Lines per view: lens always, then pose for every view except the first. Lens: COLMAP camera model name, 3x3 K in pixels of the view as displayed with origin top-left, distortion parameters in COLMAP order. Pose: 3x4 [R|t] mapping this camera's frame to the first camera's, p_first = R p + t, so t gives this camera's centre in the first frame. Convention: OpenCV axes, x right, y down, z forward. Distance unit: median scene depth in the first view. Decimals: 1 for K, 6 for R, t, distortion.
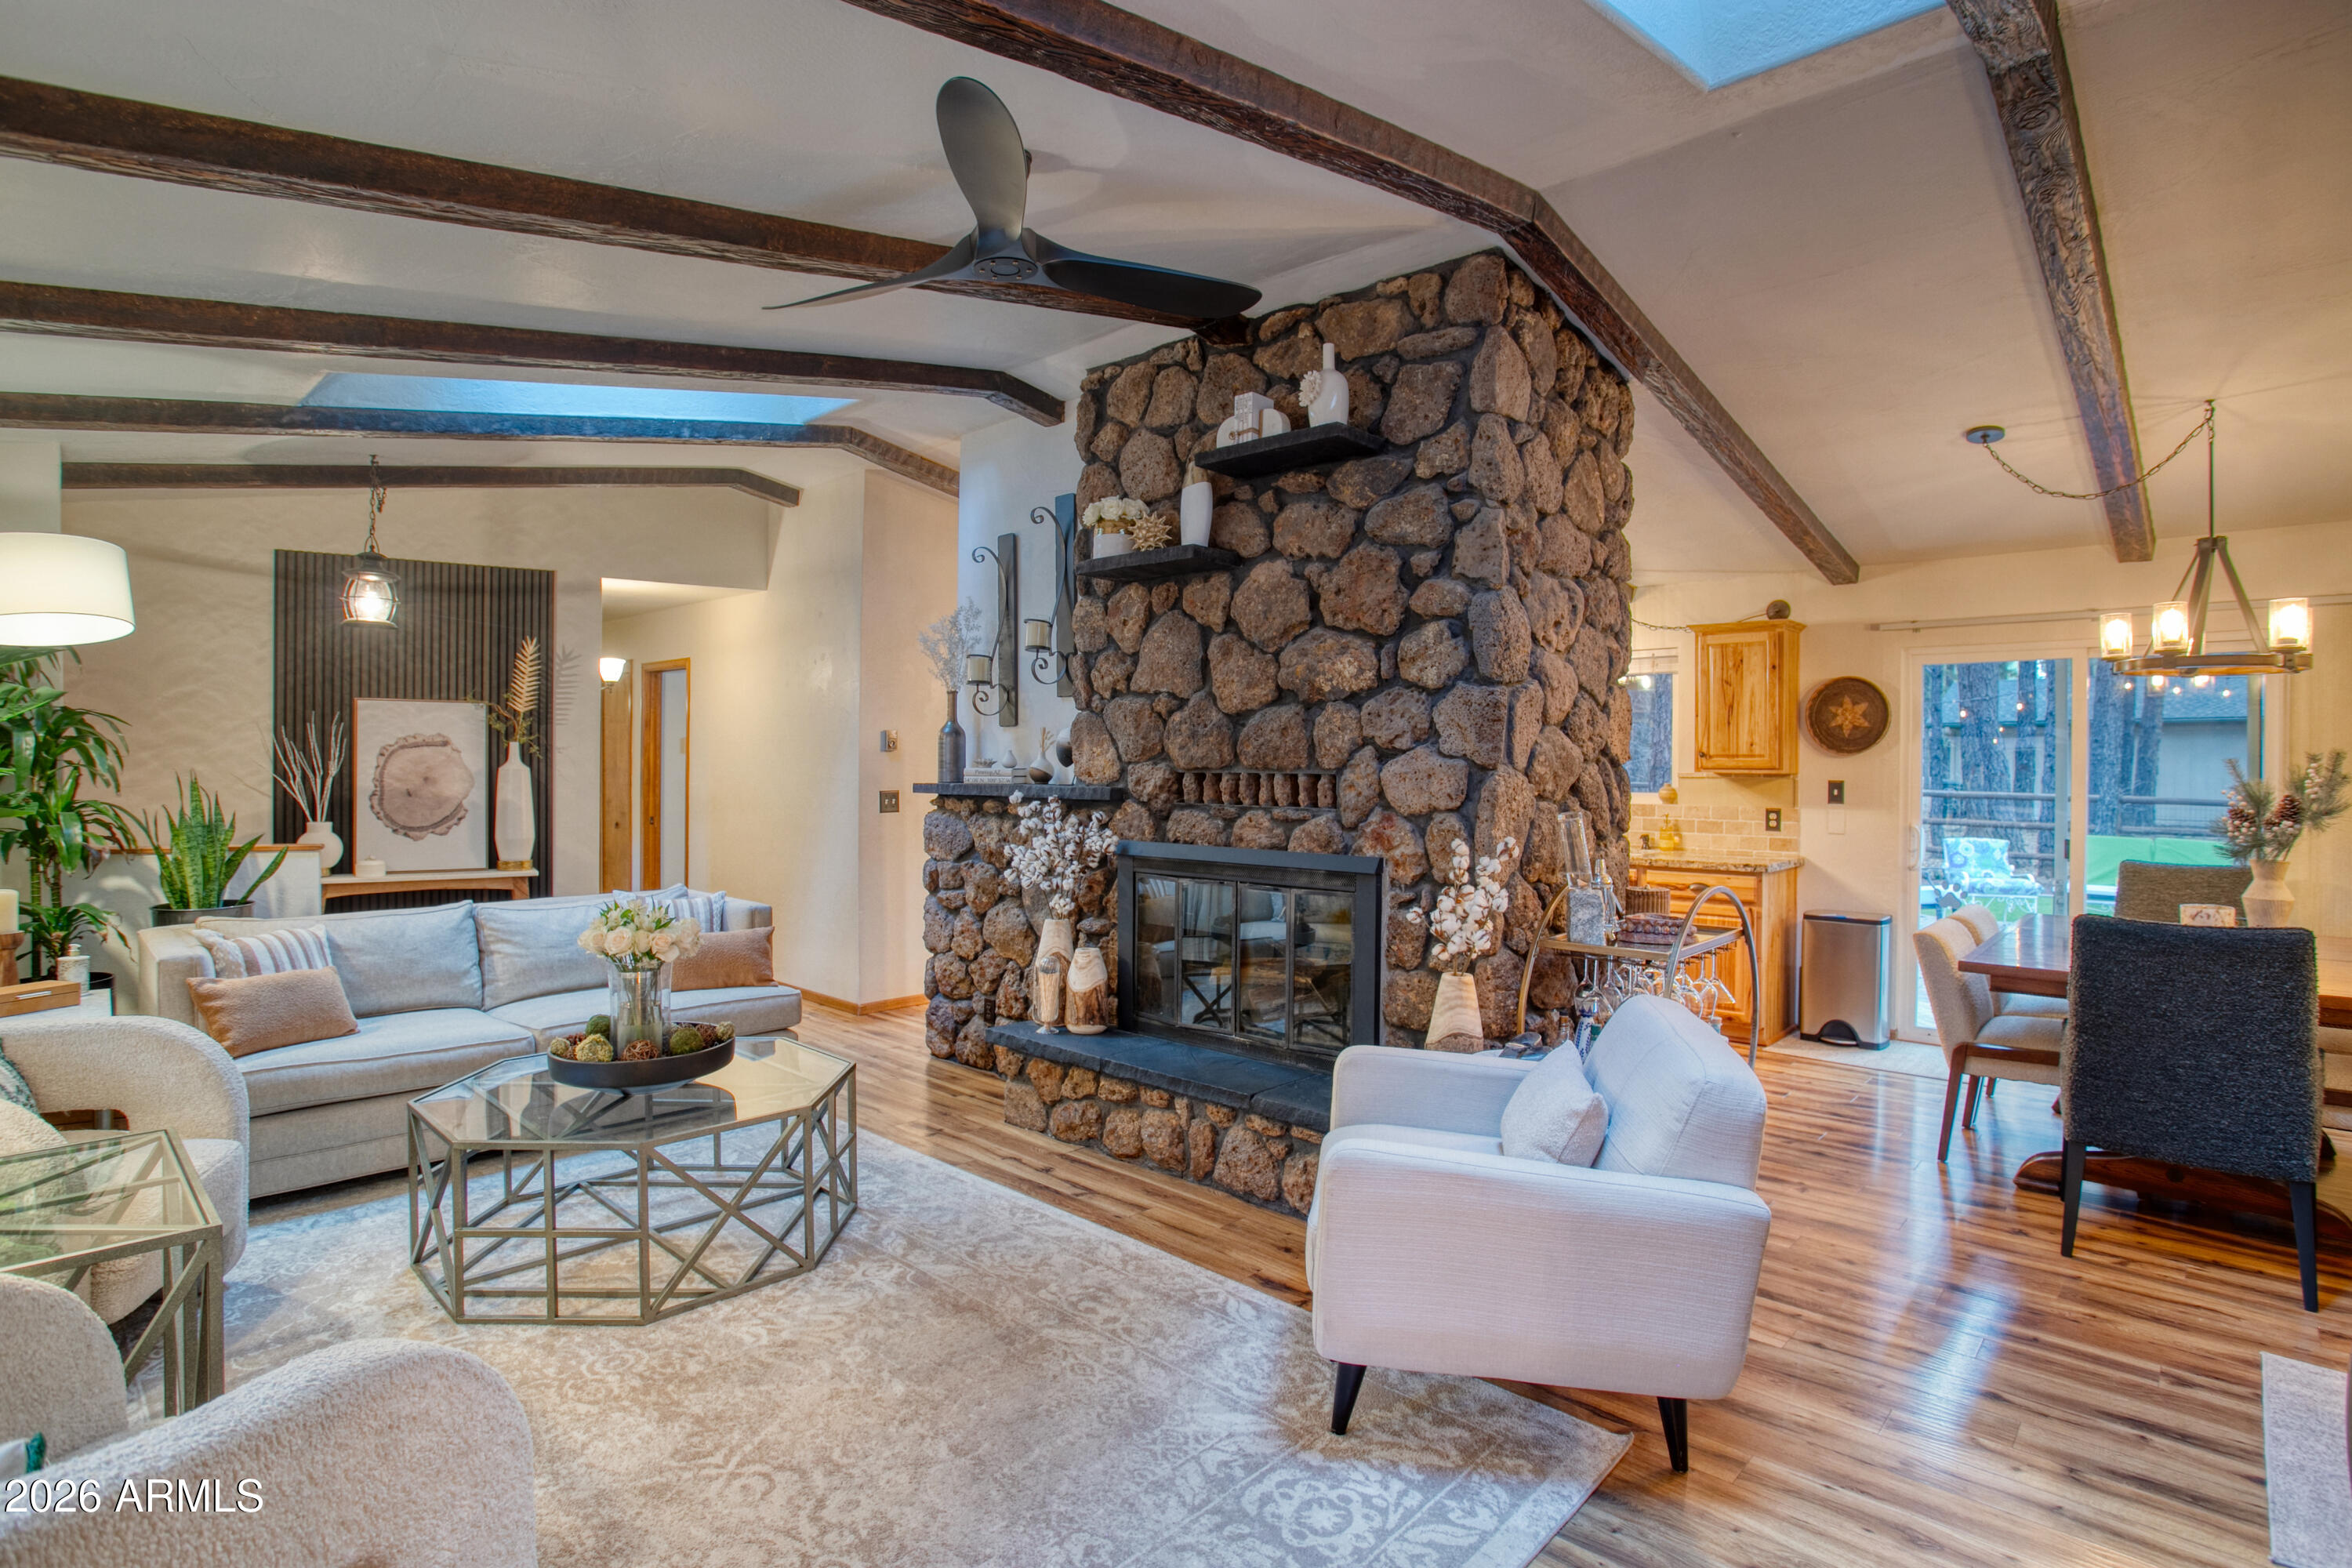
lens RADIAL K [[1200.9, 0, 1174.6], [0, 1200.9, 737.1], [0, 0, 1]] dist [-0.028770, 0.000786]
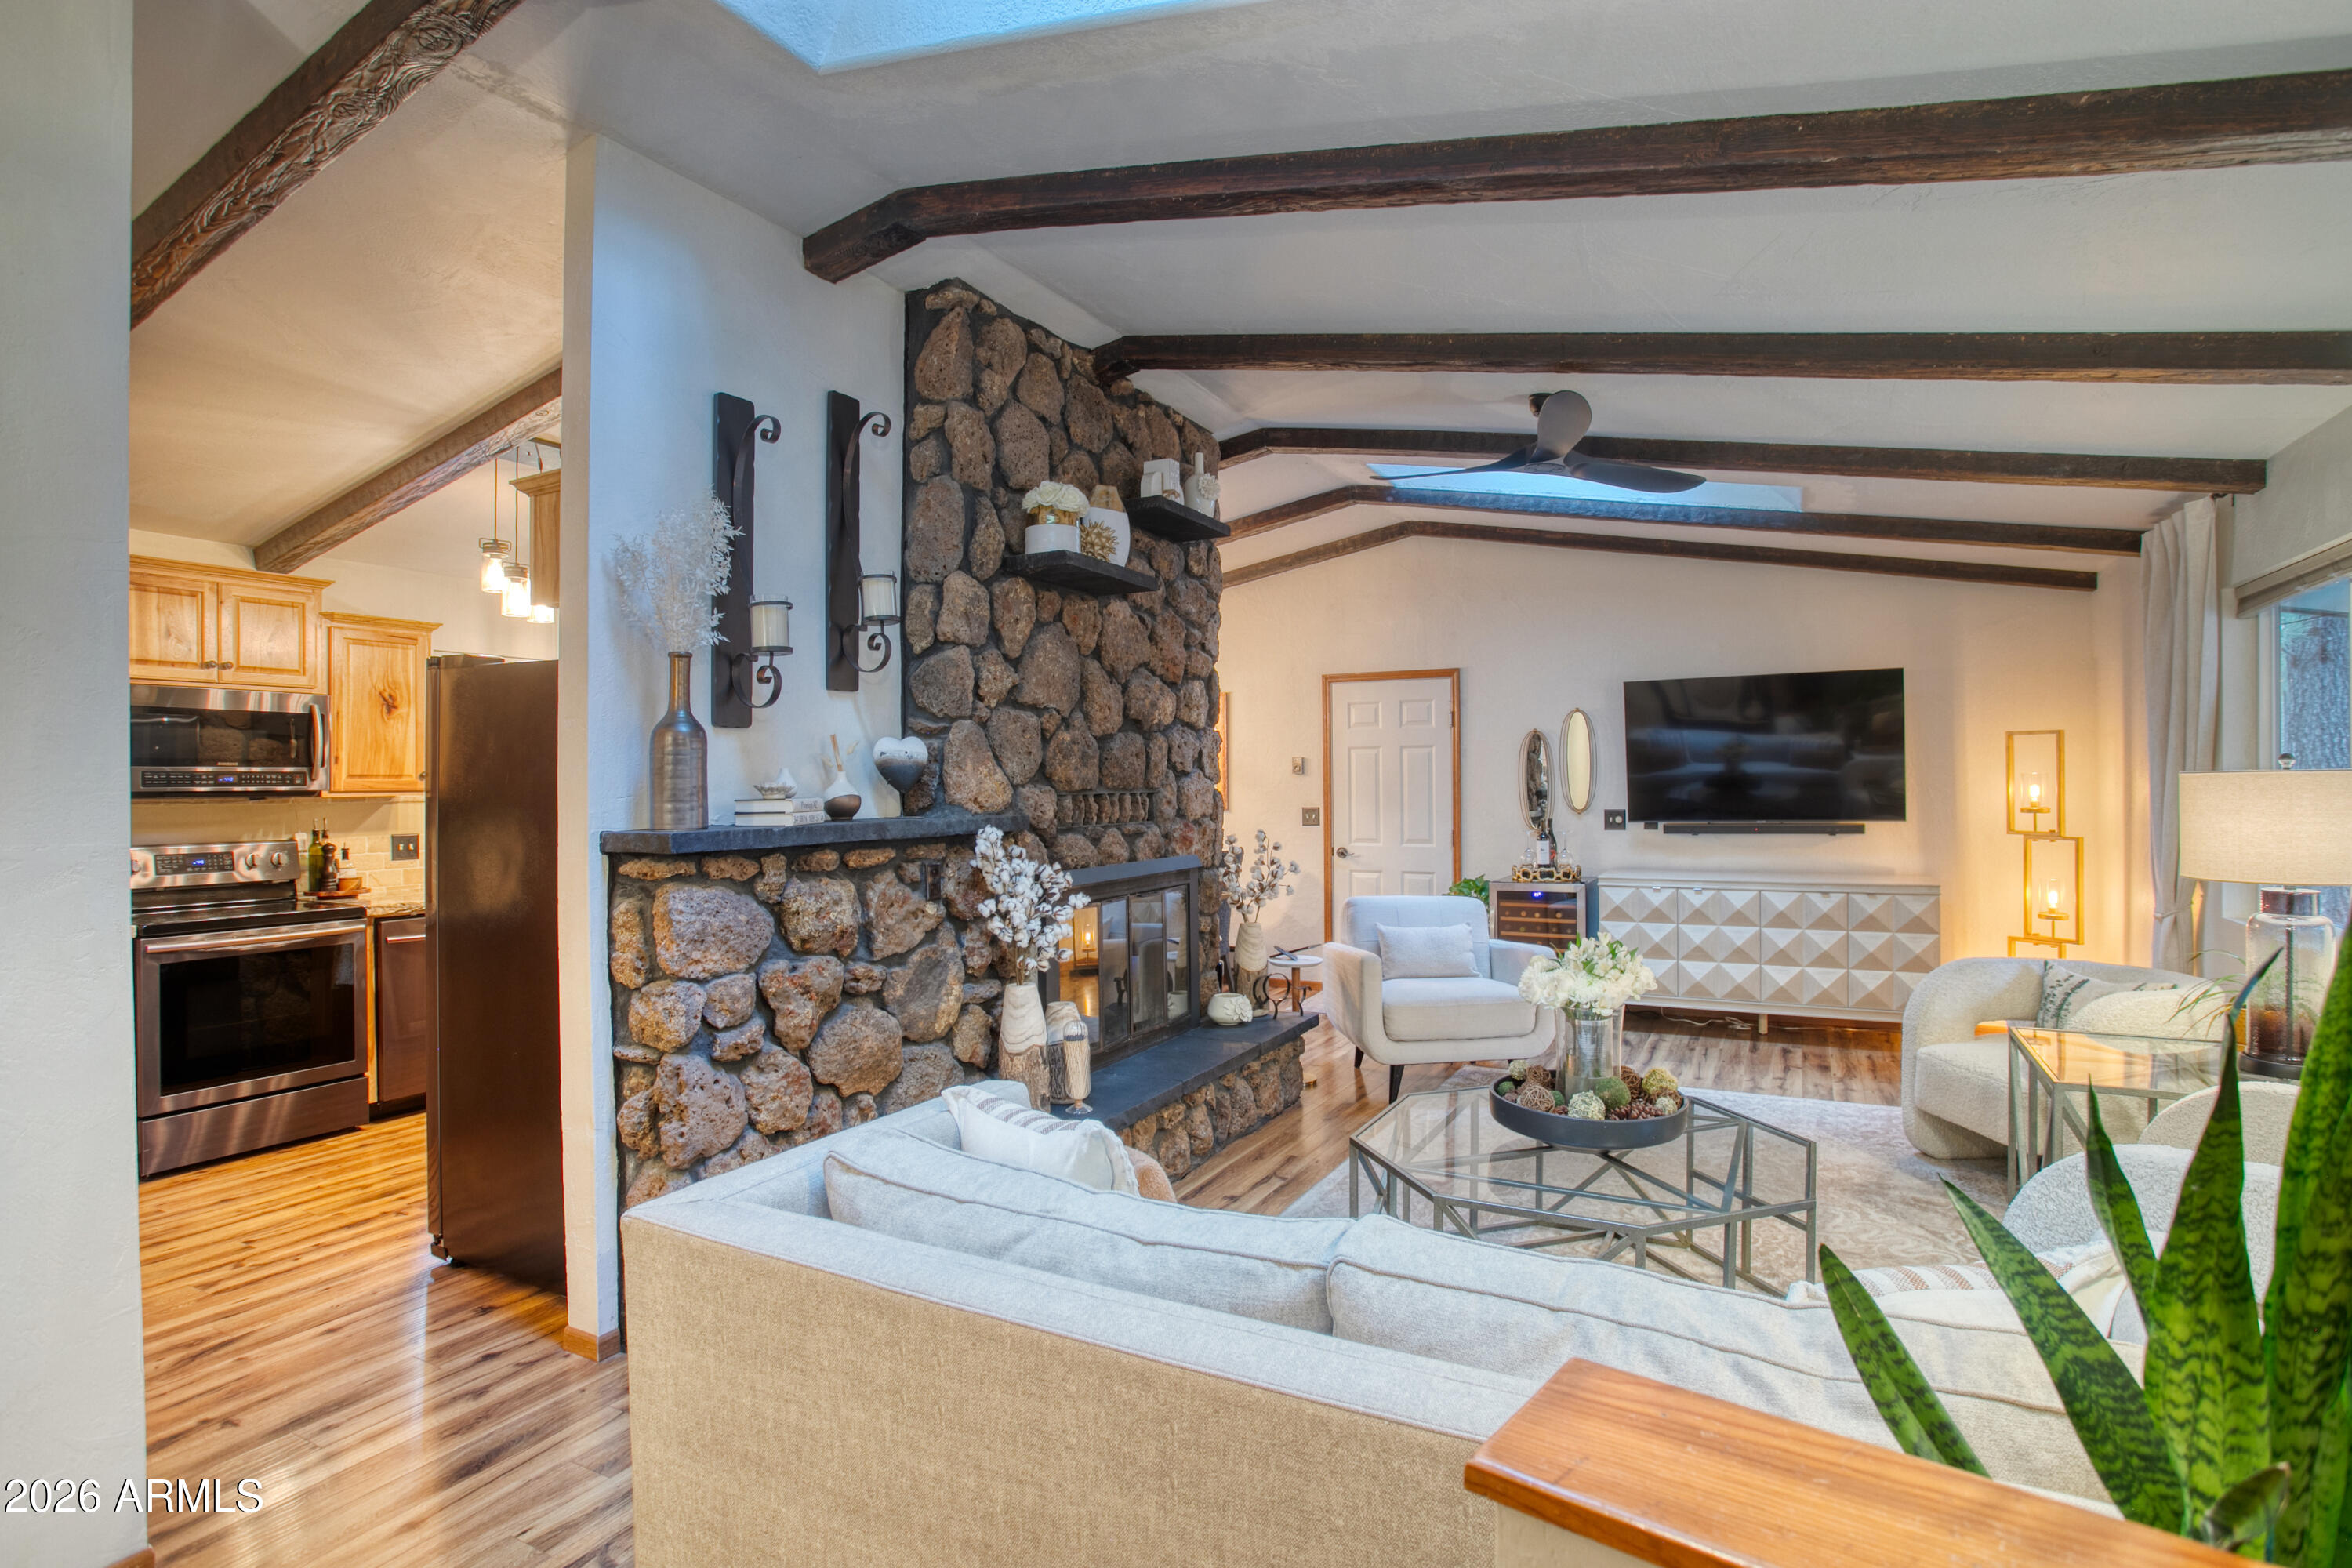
lens RADIAL K [[1181.5, 0, 1176.0], [0, 1181.5, 784.0], [0, 0, 1]] dist [-0.098882, 0.041132]
pose [[-0.254929, -0.007065, 0.966934, -0.995998], [-0.001905, 0.999975, 0.006804, 0.015480], [-0.966958, -0.000107, -0.254936, 1.258119]]
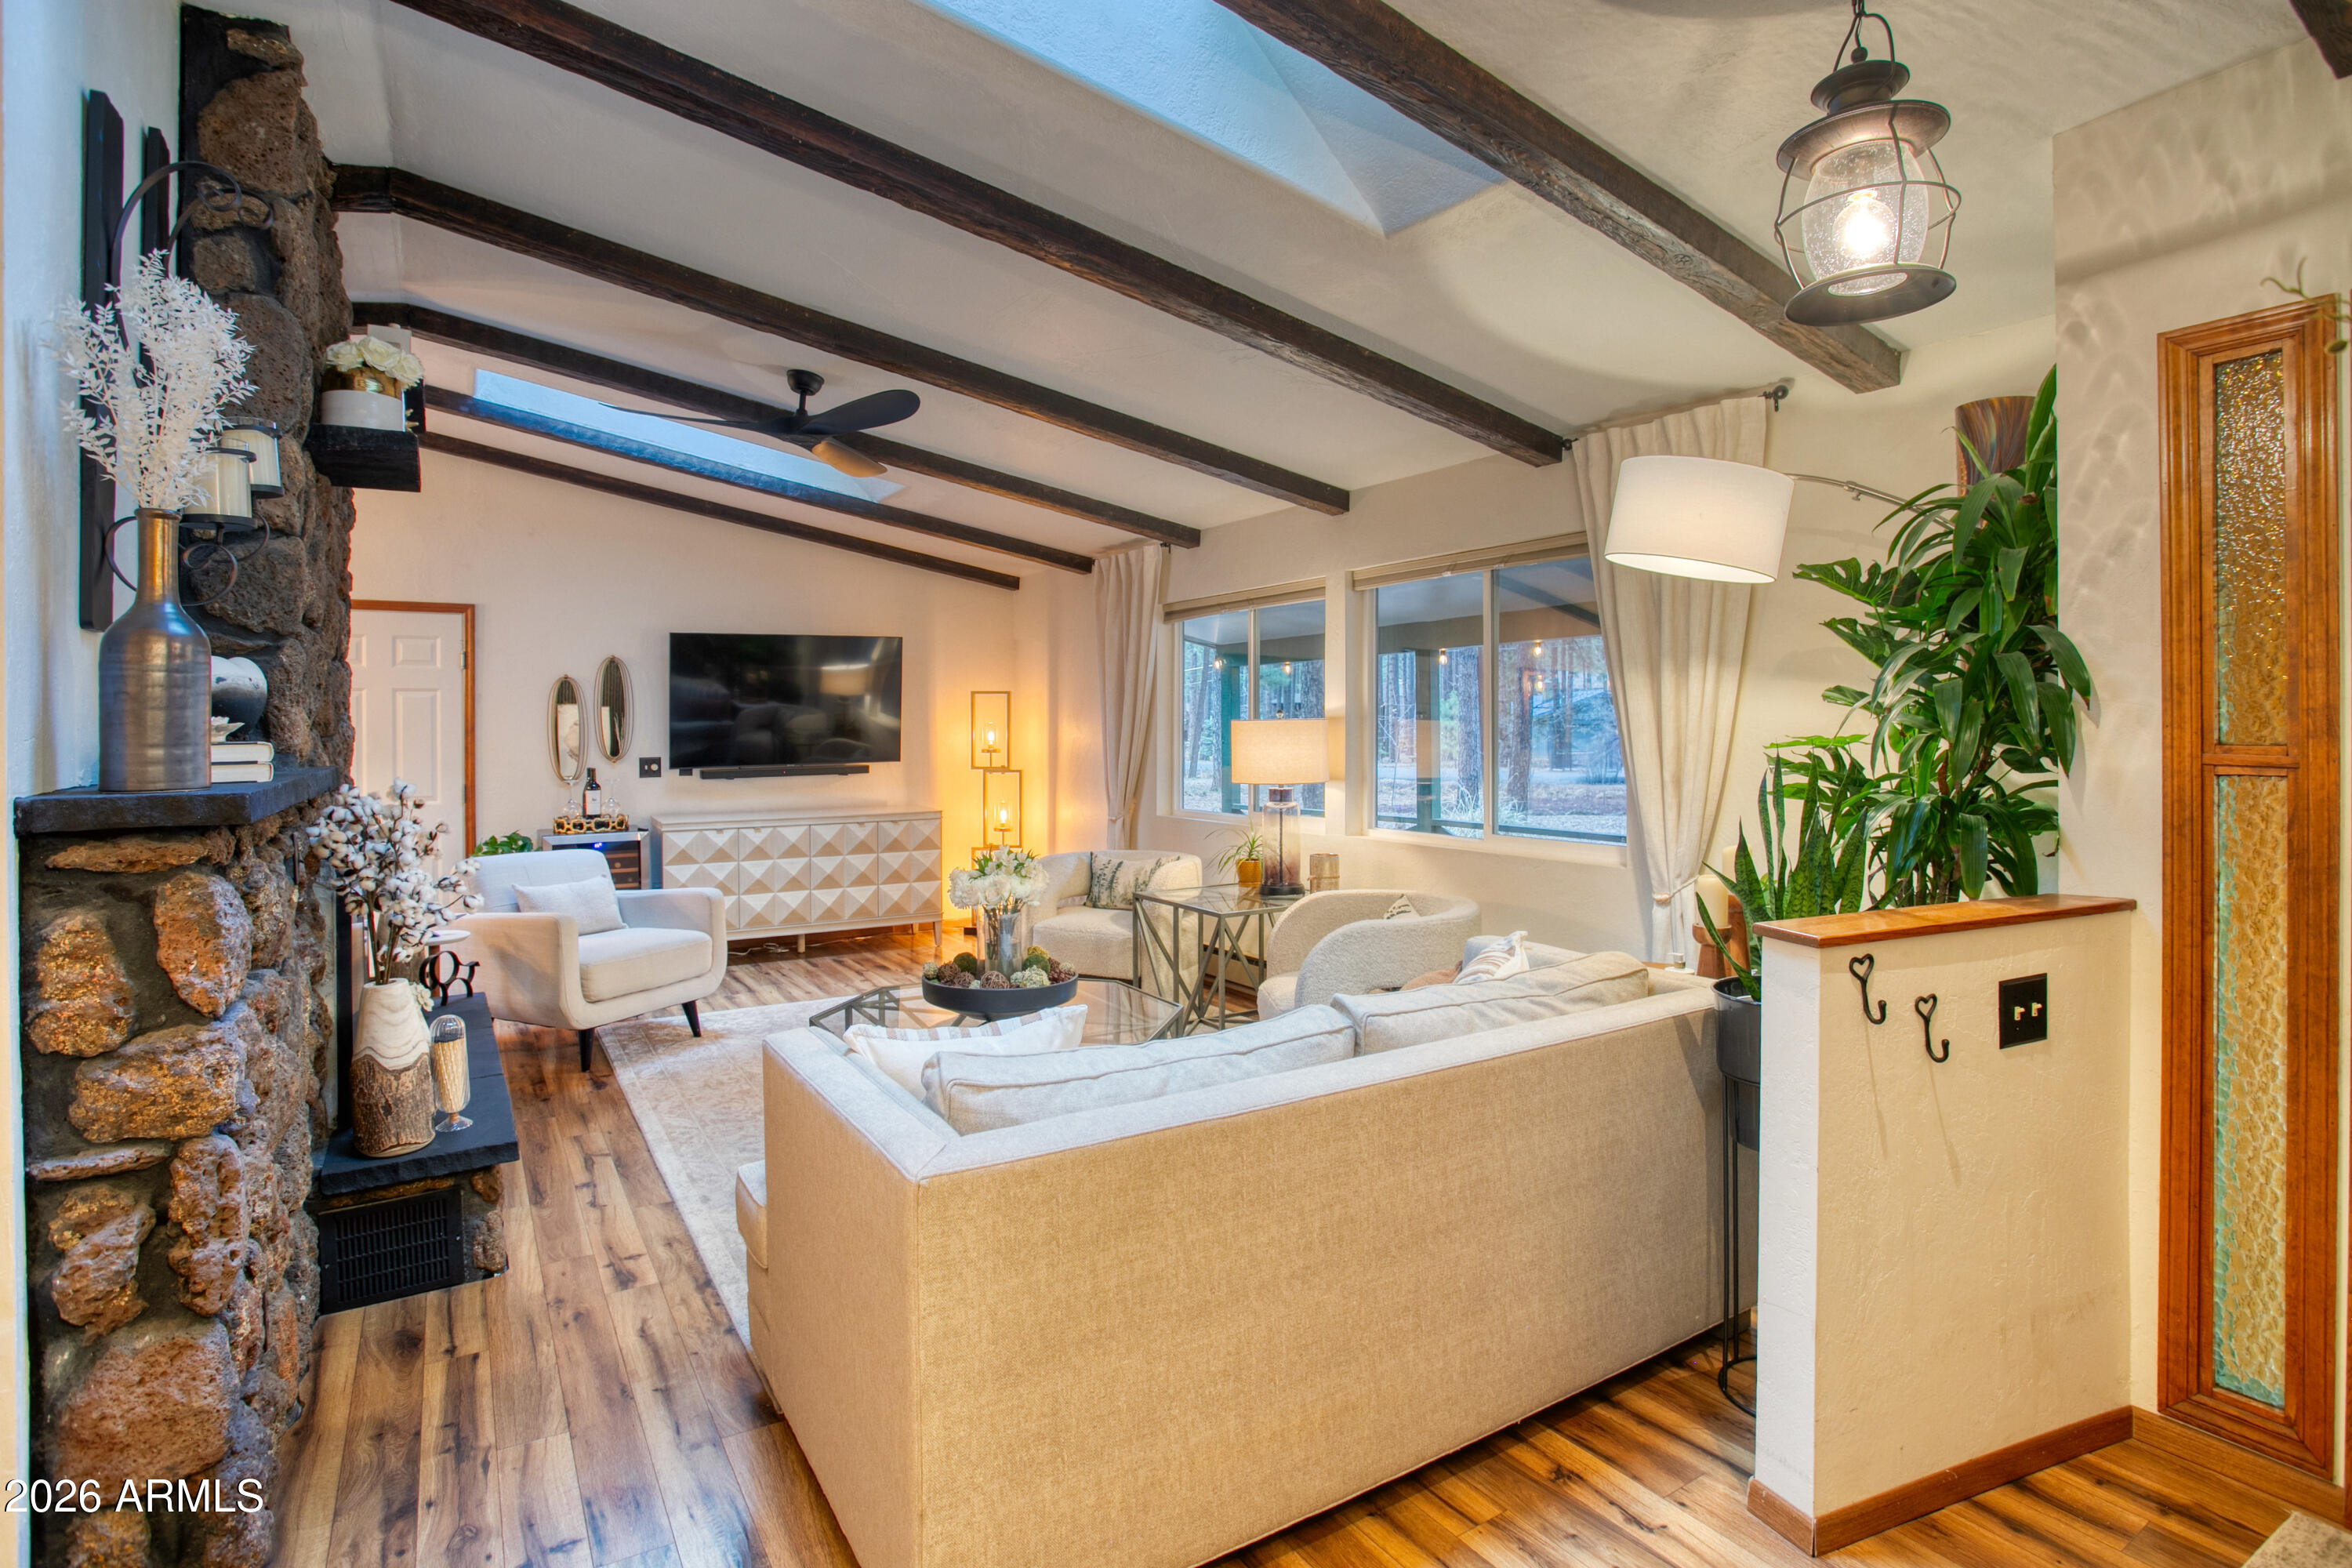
lens RADIAL K [[1200.9, 0, 1174.6], [0, 1200.9, 737.1], [0, 0, 1]] dist [-0.028770, 0.000786]
pose [[-0.963869, -0.002227, 0.266368, -0.742463], [-0.001467, 0.999994, 0.003053, 0.025966], [-0.266374, 0.002552, -0.963866, 1.689828]]
